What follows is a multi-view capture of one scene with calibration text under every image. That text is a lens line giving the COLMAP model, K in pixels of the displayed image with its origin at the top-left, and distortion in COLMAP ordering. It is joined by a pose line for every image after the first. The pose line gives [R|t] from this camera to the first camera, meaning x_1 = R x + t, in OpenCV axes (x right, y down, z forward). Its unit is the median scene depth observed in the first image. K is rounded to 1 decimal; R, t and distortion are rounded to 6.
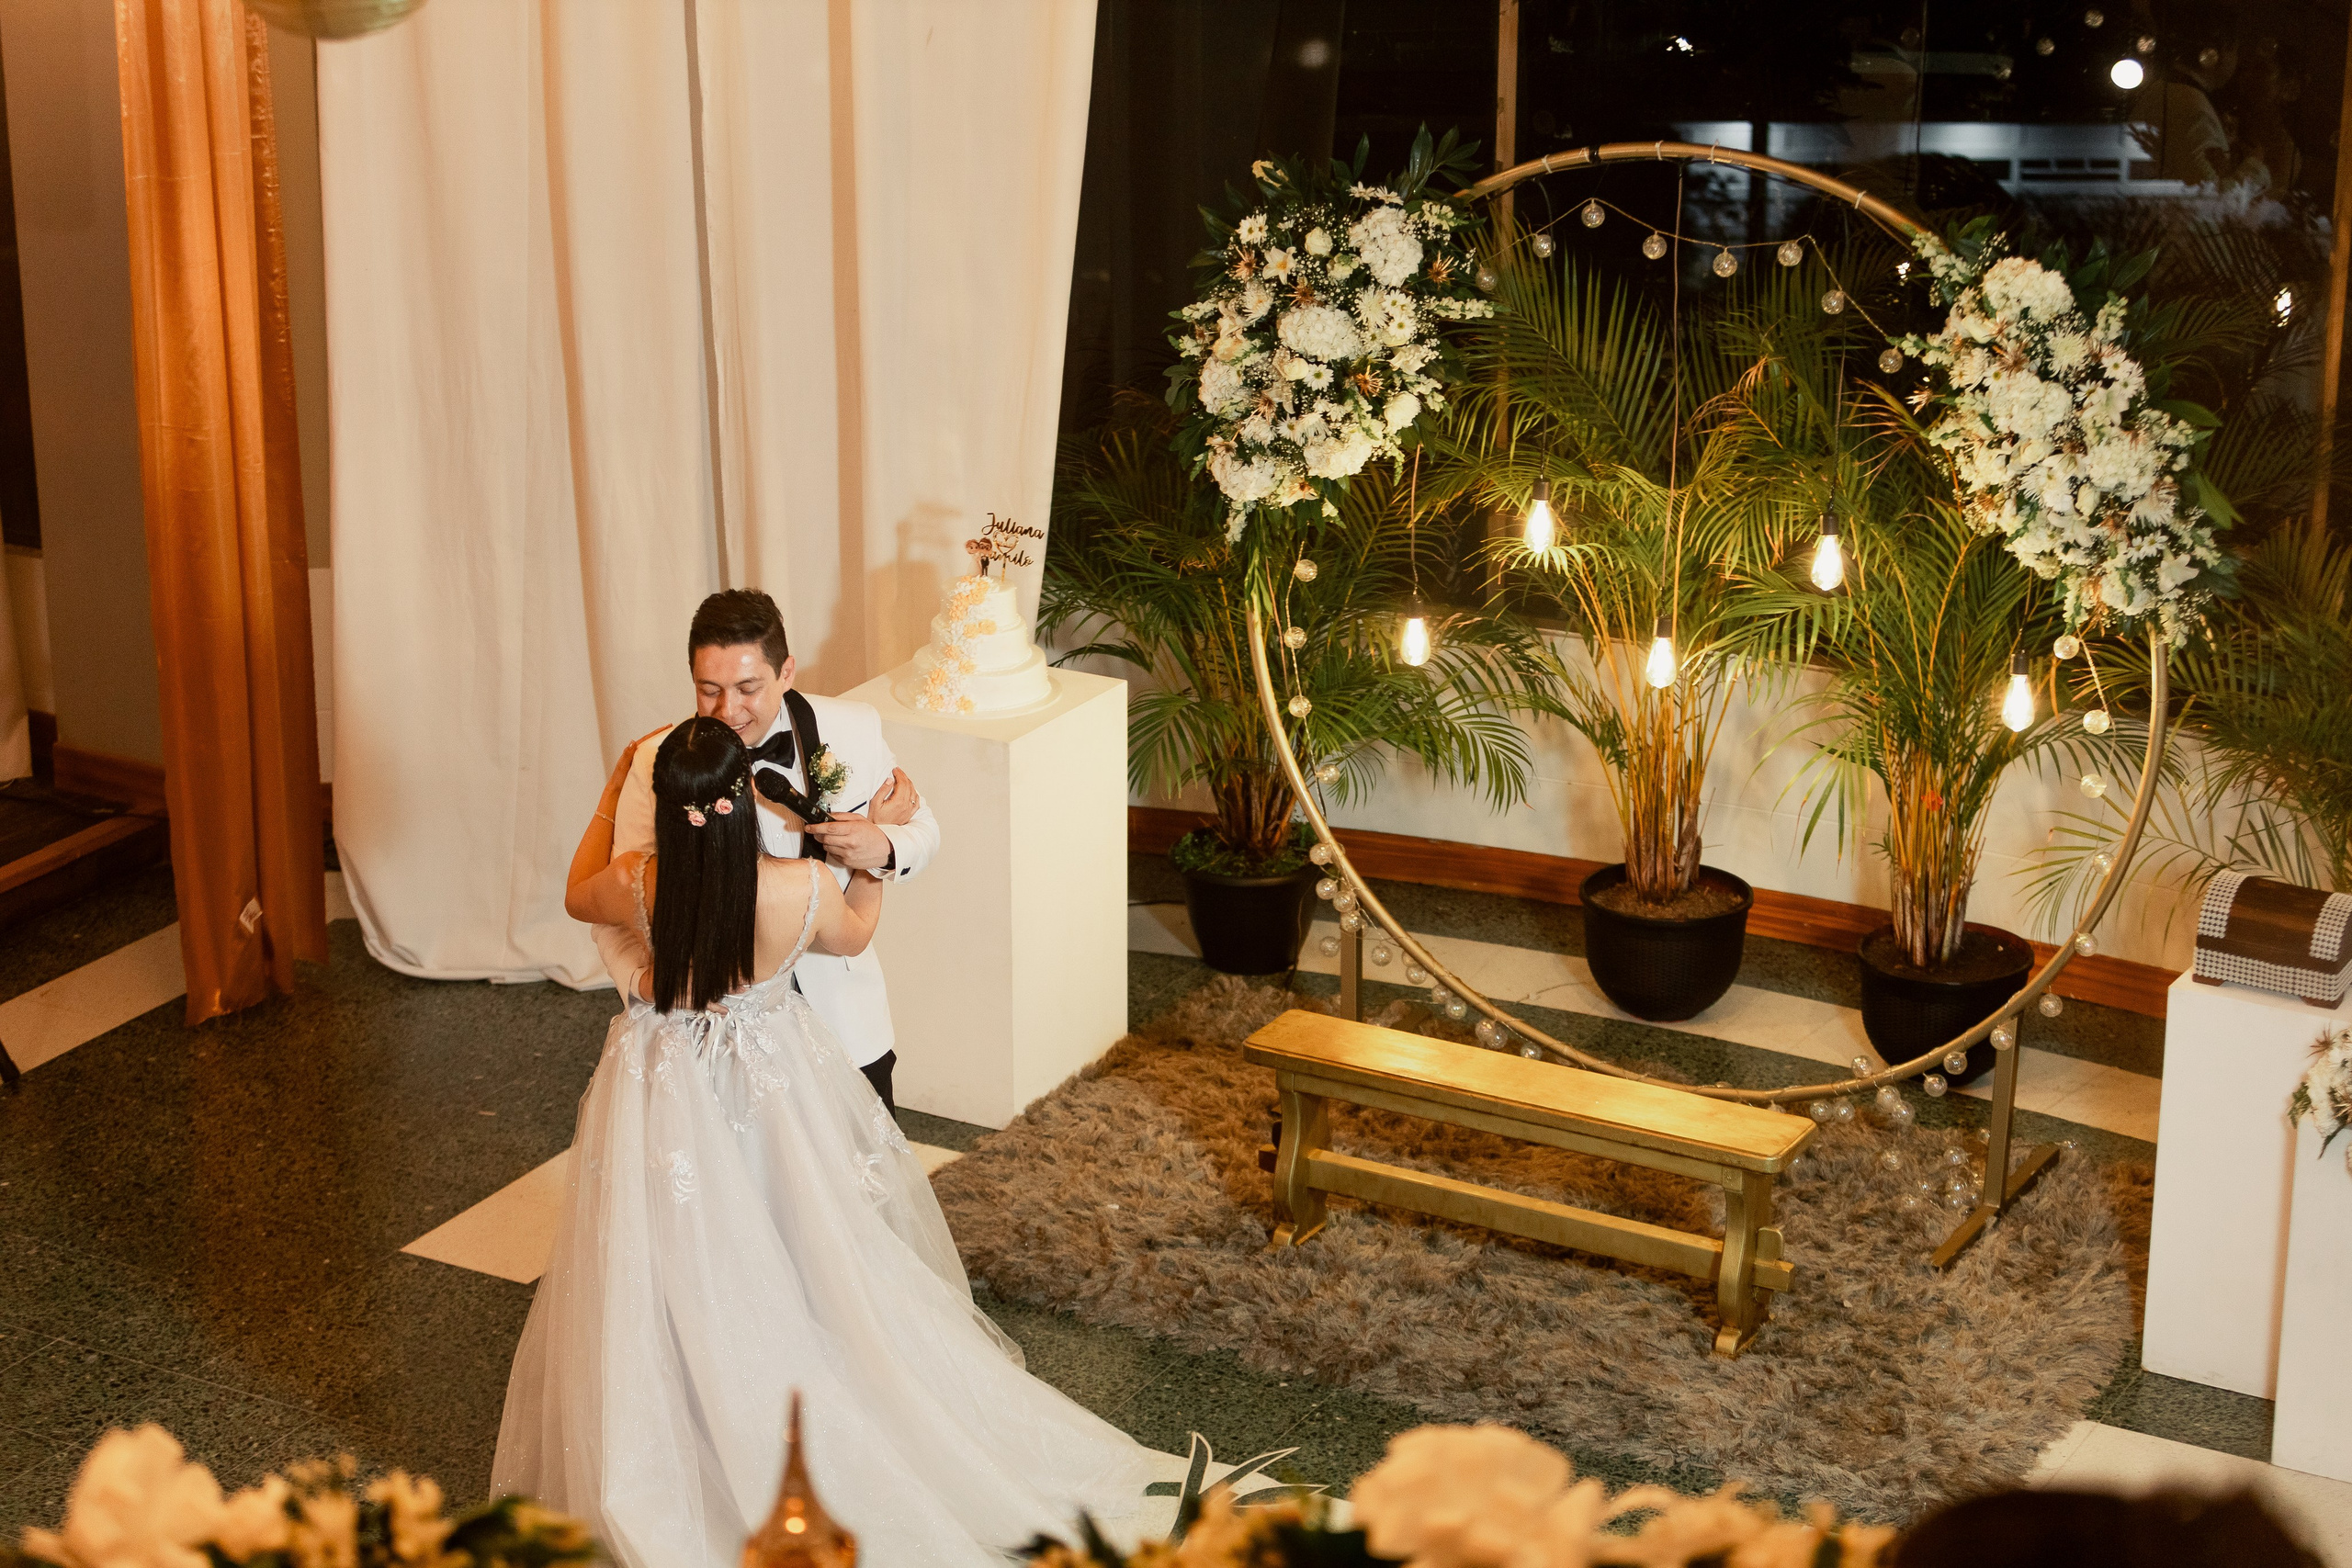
lens RADIAL K [[4487.7, 0, 1127.9], [0, 4487.7, 733.8], [0, 0, 1]] dist [-0.031510, 0.000000]
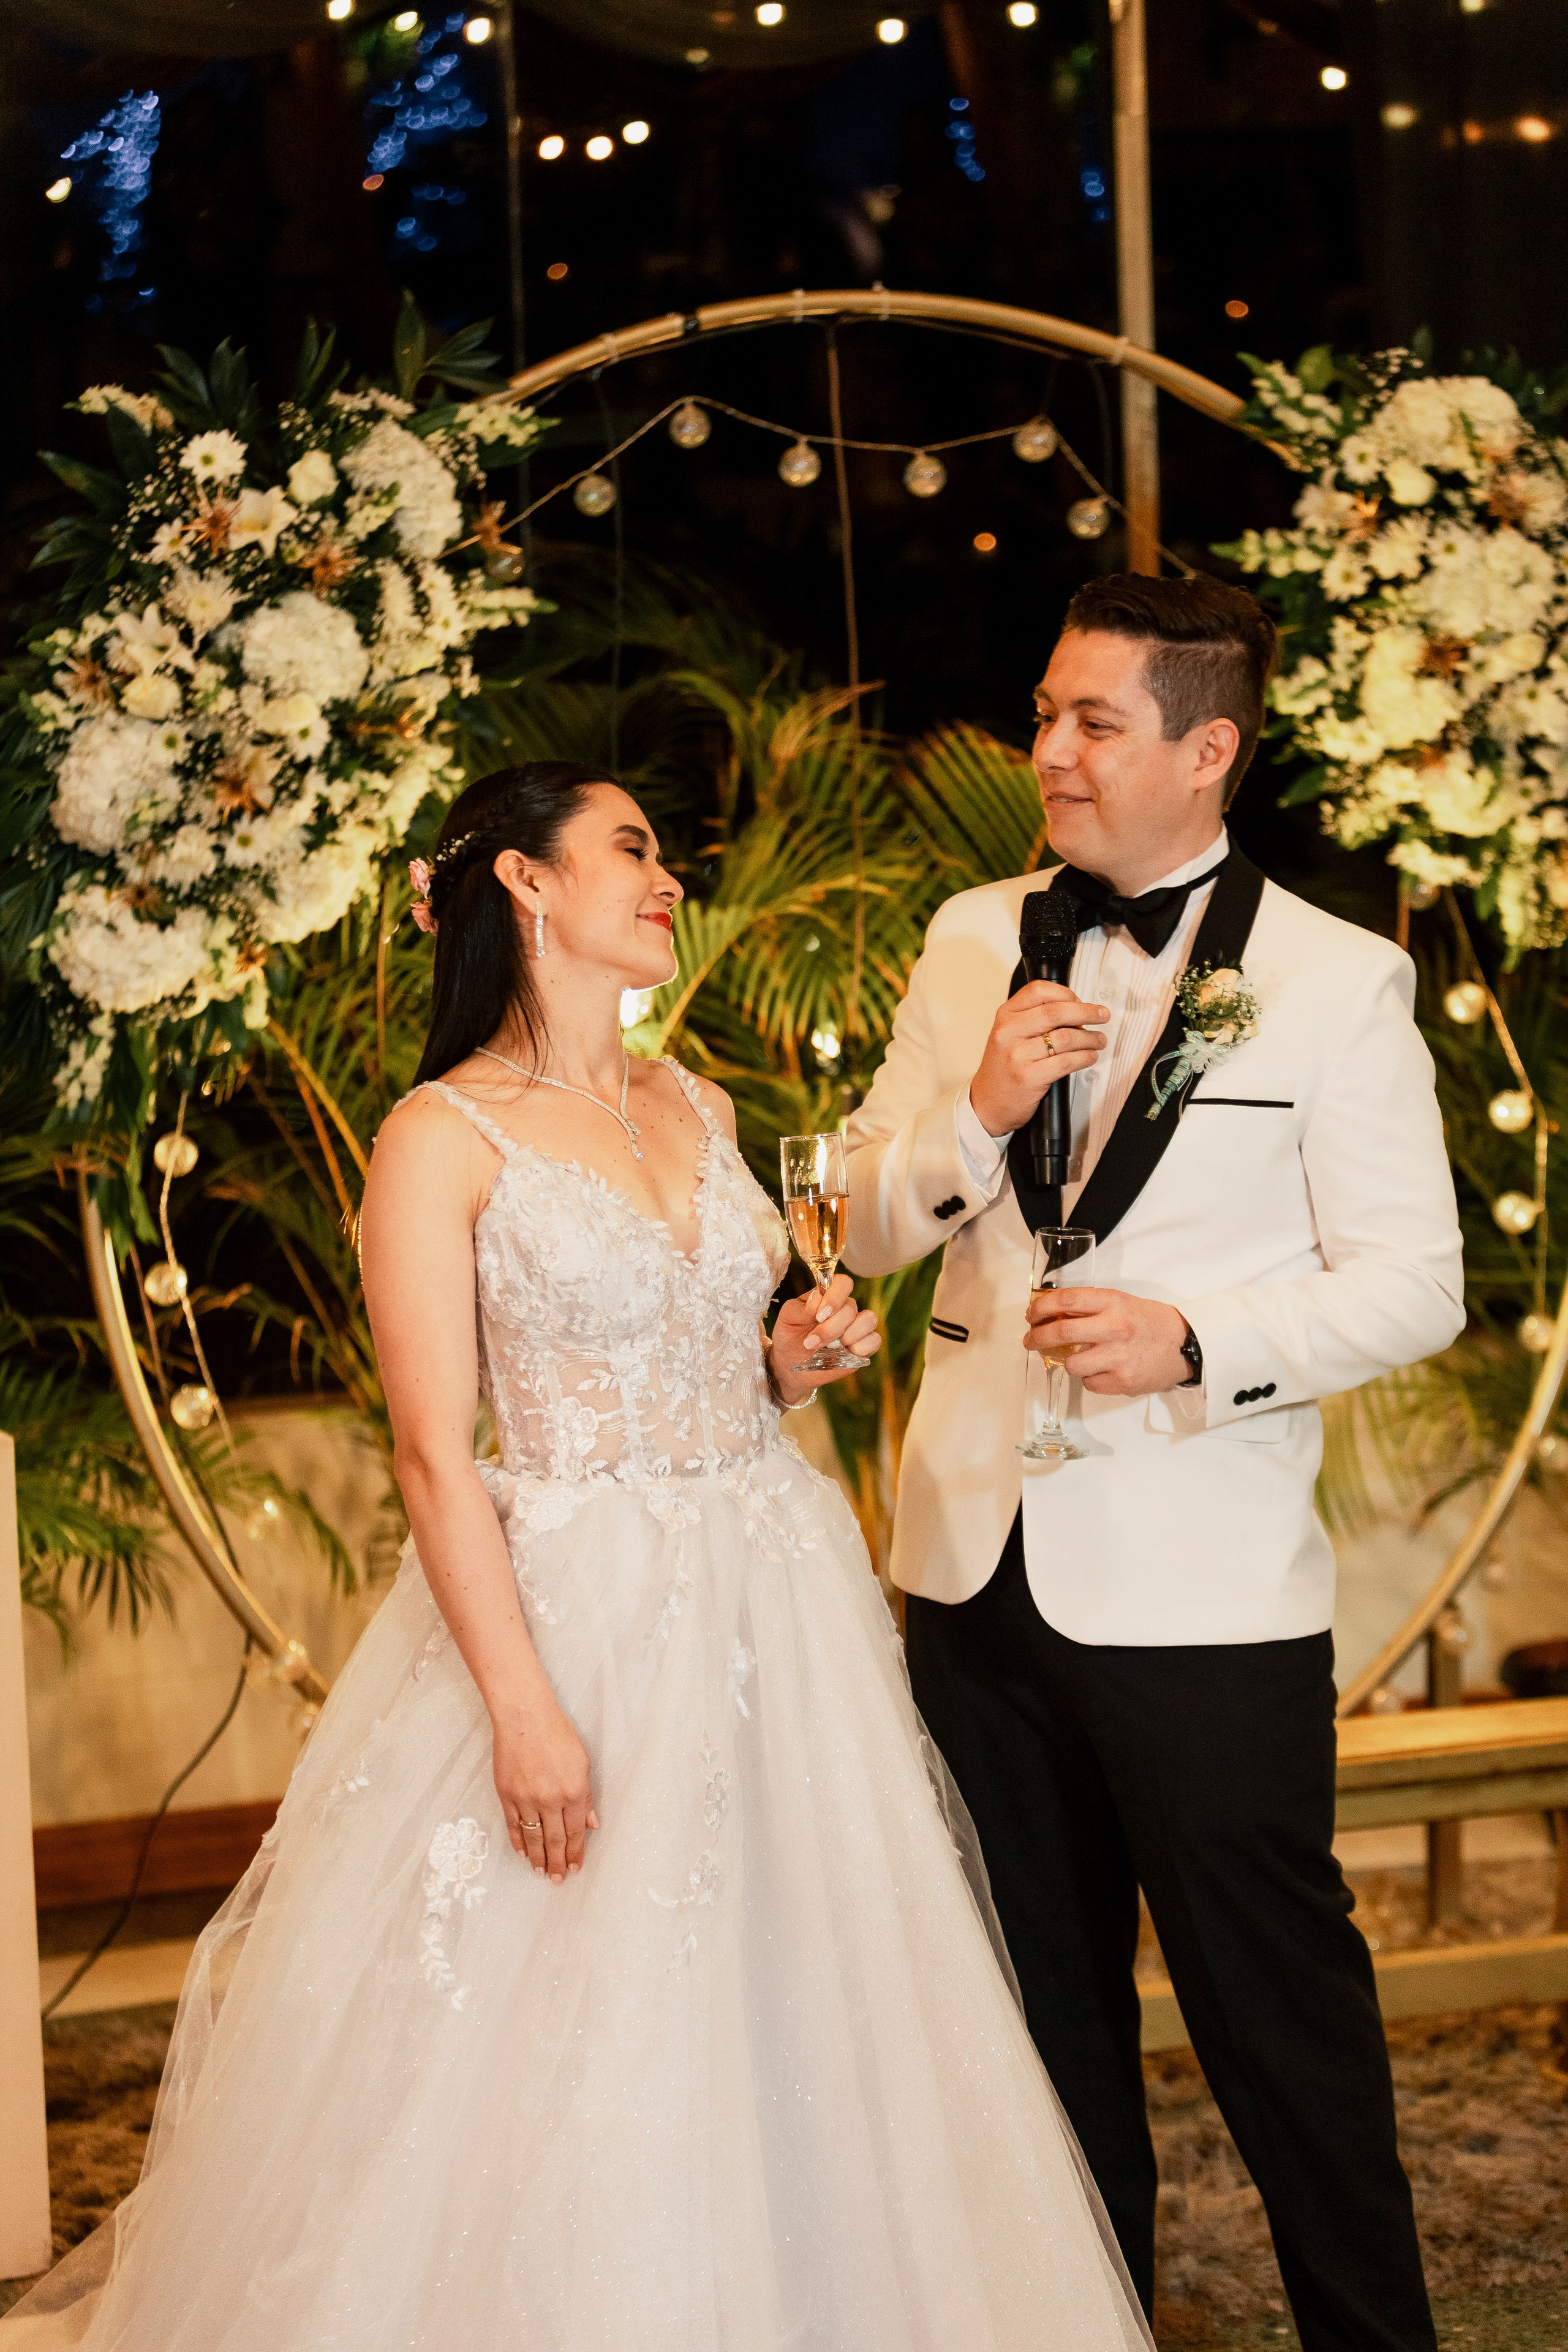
lens RADIAL K [[4882.8, 0, 800.8], [0, 4882.8, 1192.6], [0, 0, 1]] dist [0.012819, 0.000000]
pose [[0.633541, -0.069662, 0.770567, -0.397642], [0.280823, 0.948725, -0.145117, 0.081613], [-0.720947, 0.308330, 0.620619, 0.602751]]
